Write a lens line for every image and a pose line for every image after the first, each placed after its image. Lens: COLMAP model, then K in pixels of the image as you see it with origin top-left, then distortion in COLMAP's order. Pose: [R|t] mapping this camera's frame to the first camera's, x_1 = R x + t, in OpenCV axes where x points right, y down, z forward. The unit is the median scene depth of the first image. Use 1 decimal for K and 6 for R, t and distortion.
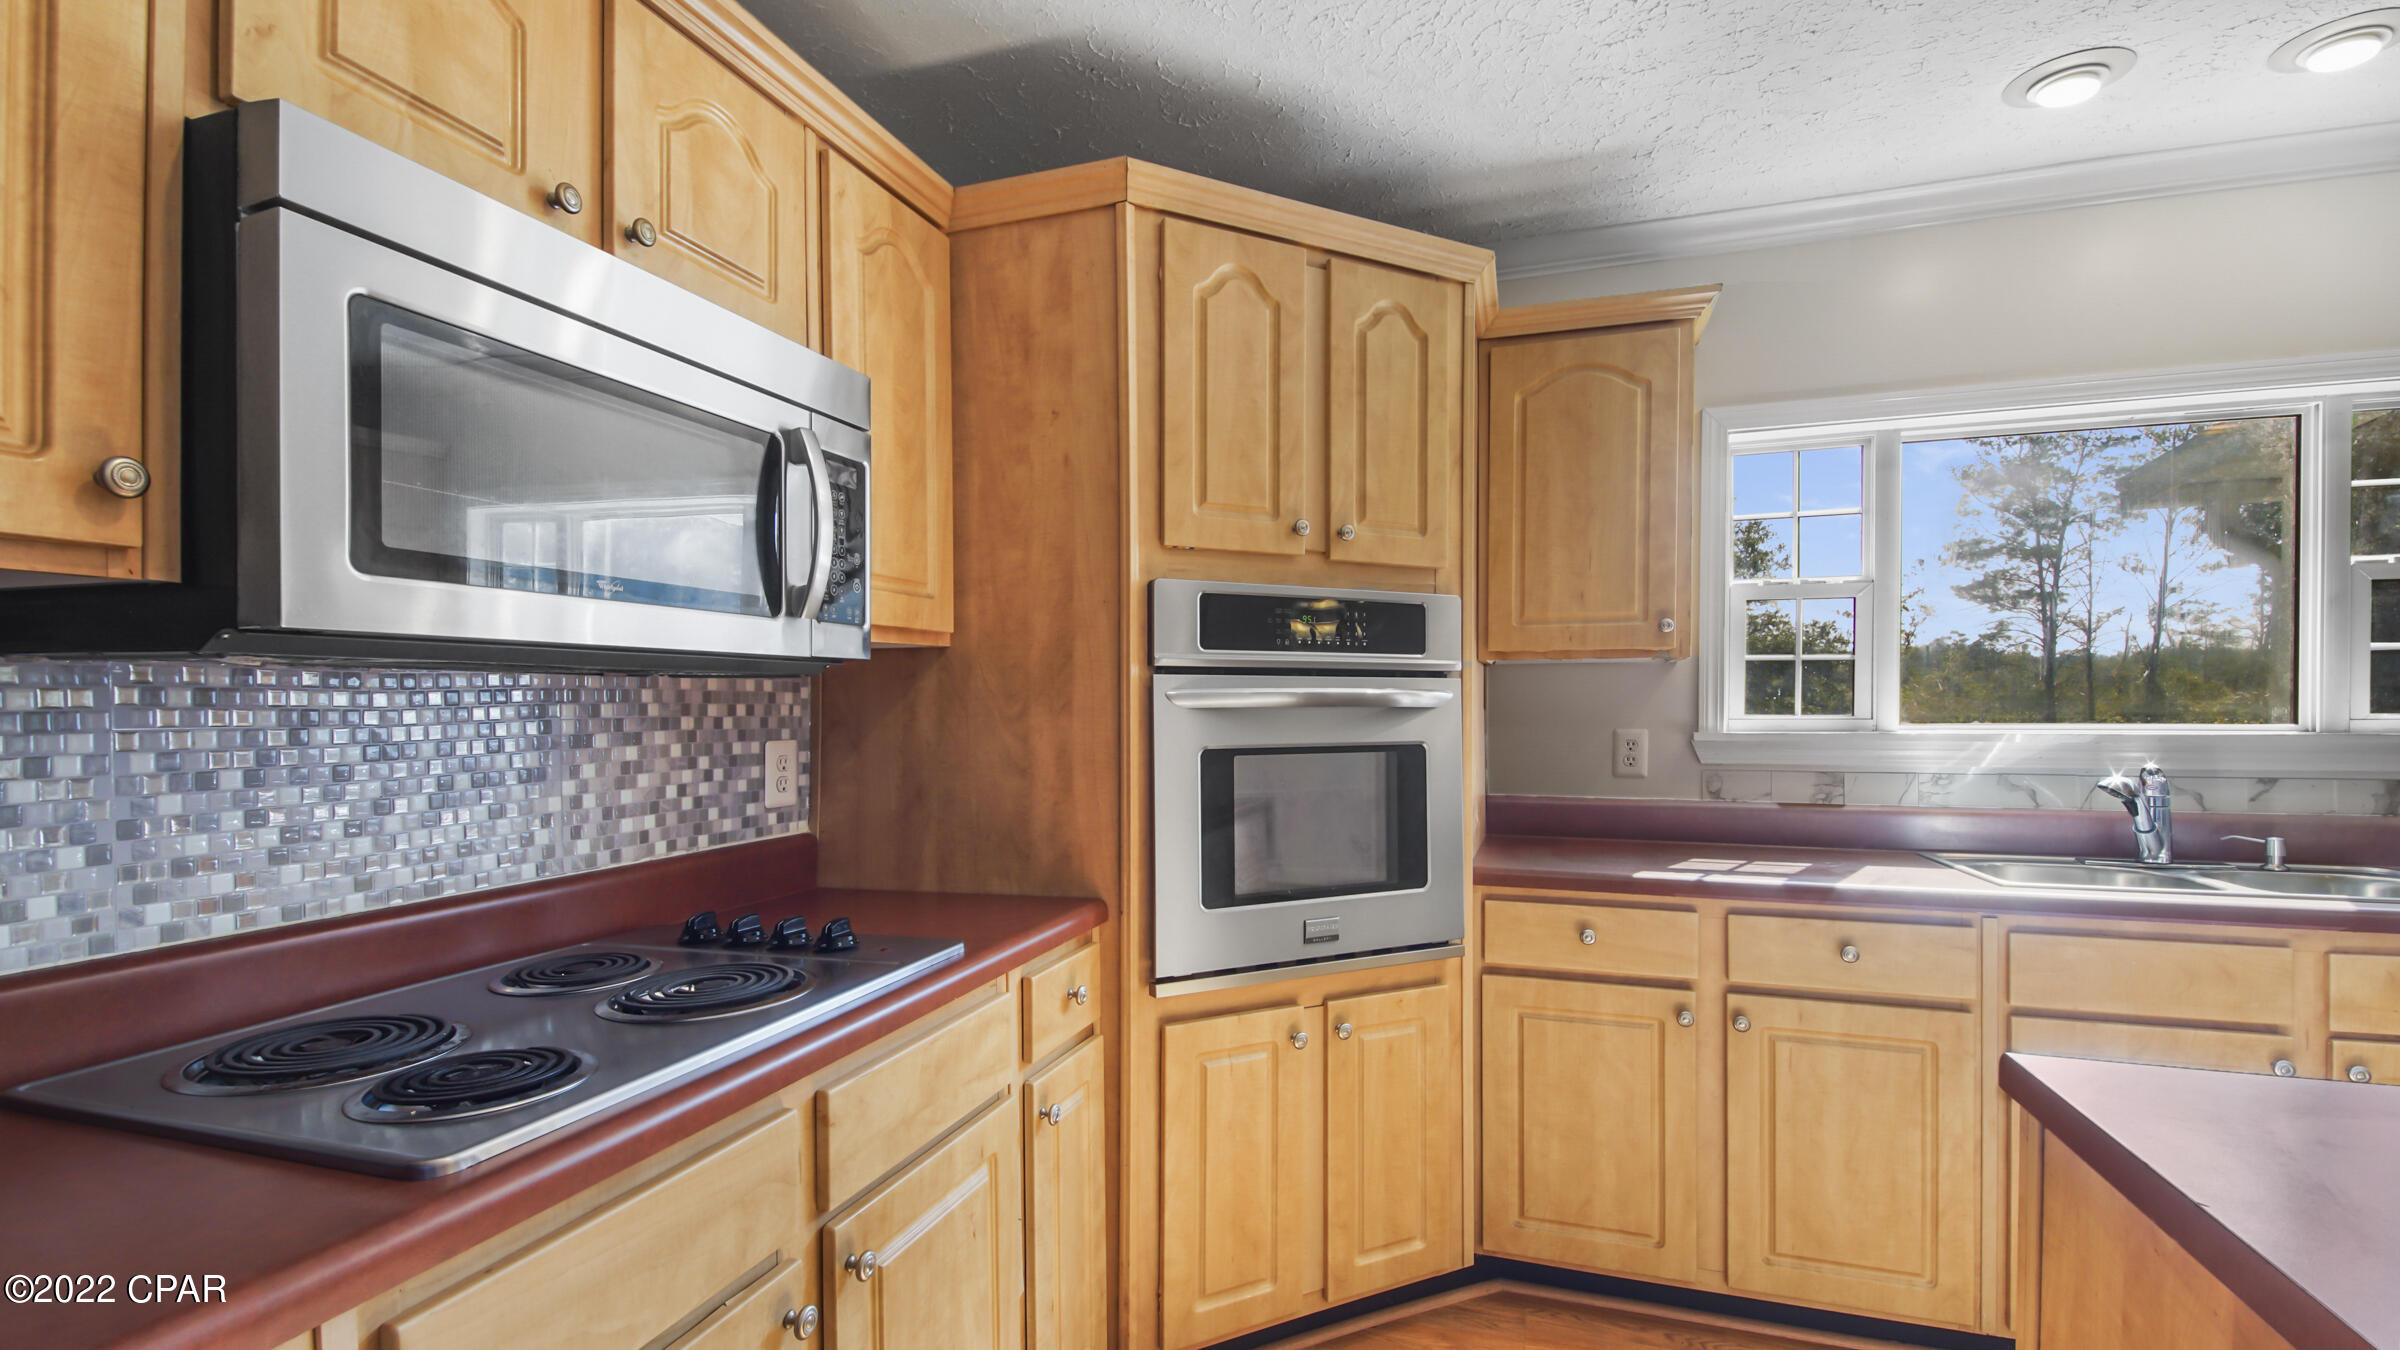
lens RADIAL K [[1049.3, 0, 1200.0], [0, 1049.3, 675.0], [0, 0, 1]] dist [0.000233, 0.000016]
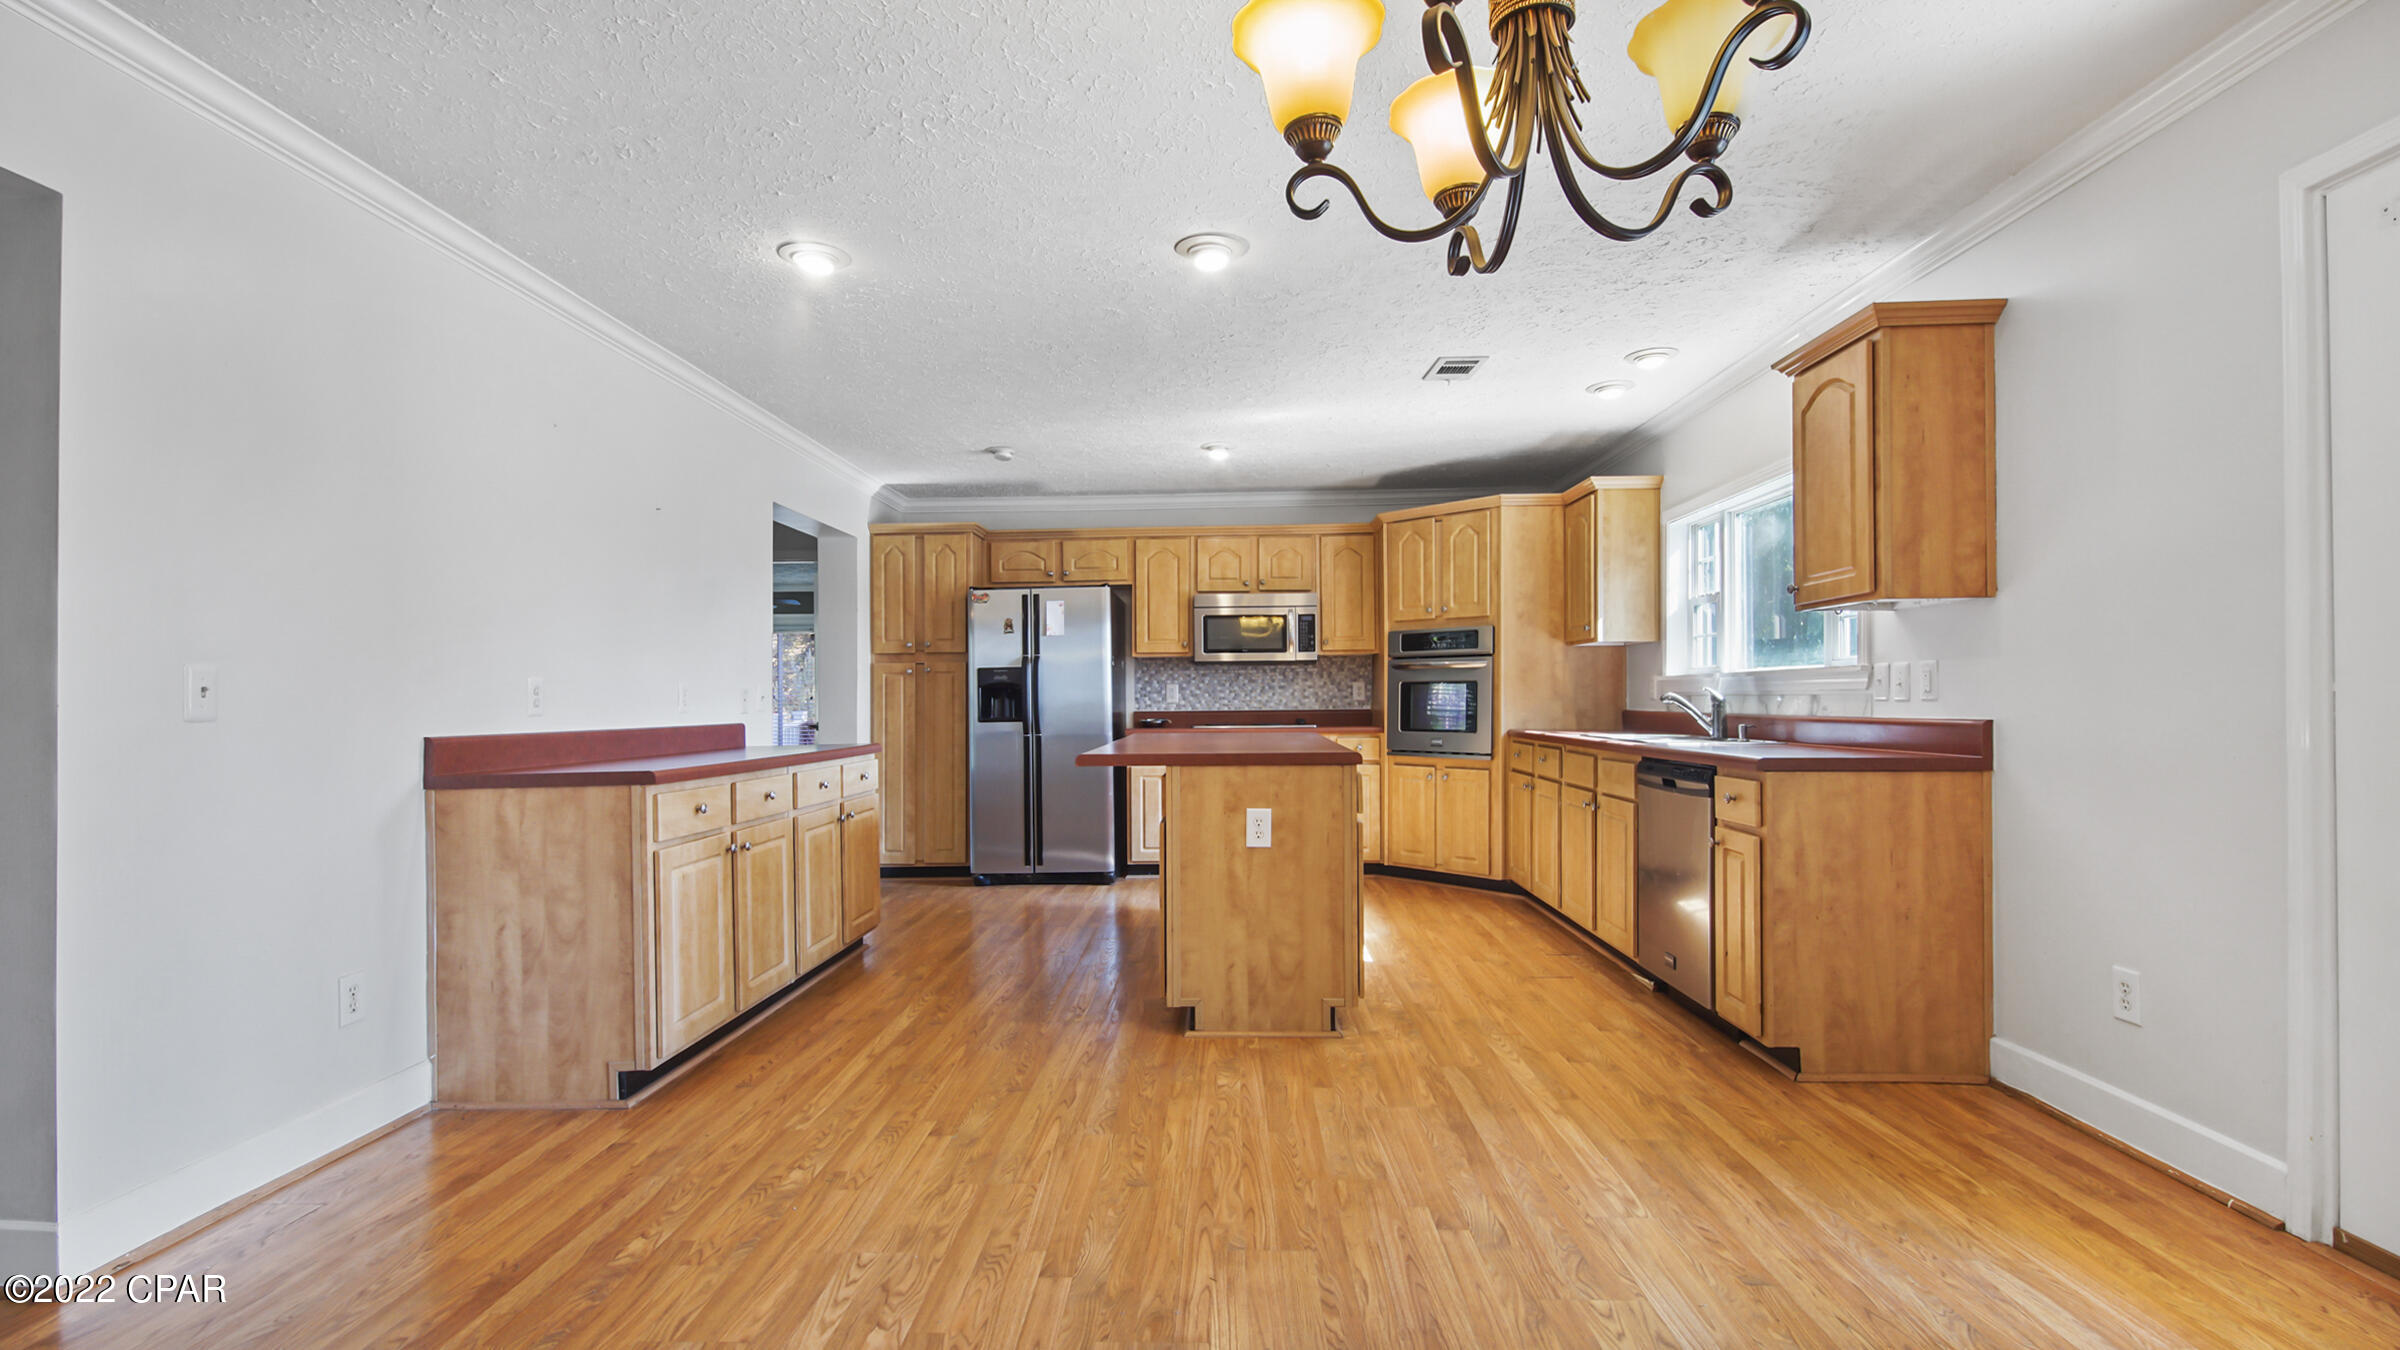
lens RADIAL K [[1049.3, 0, 1200.0], [0, 1049.3, 675.0], [0, 0, 1]] dist [0.000233, 0.000016]
pose [[0.280664, -0.020940, -0.959578, 3.080088], [0.030112, 0.999462, -0.013003, 0.075037], [0.959334, -0.025246, 0.281144, -0.555873]]
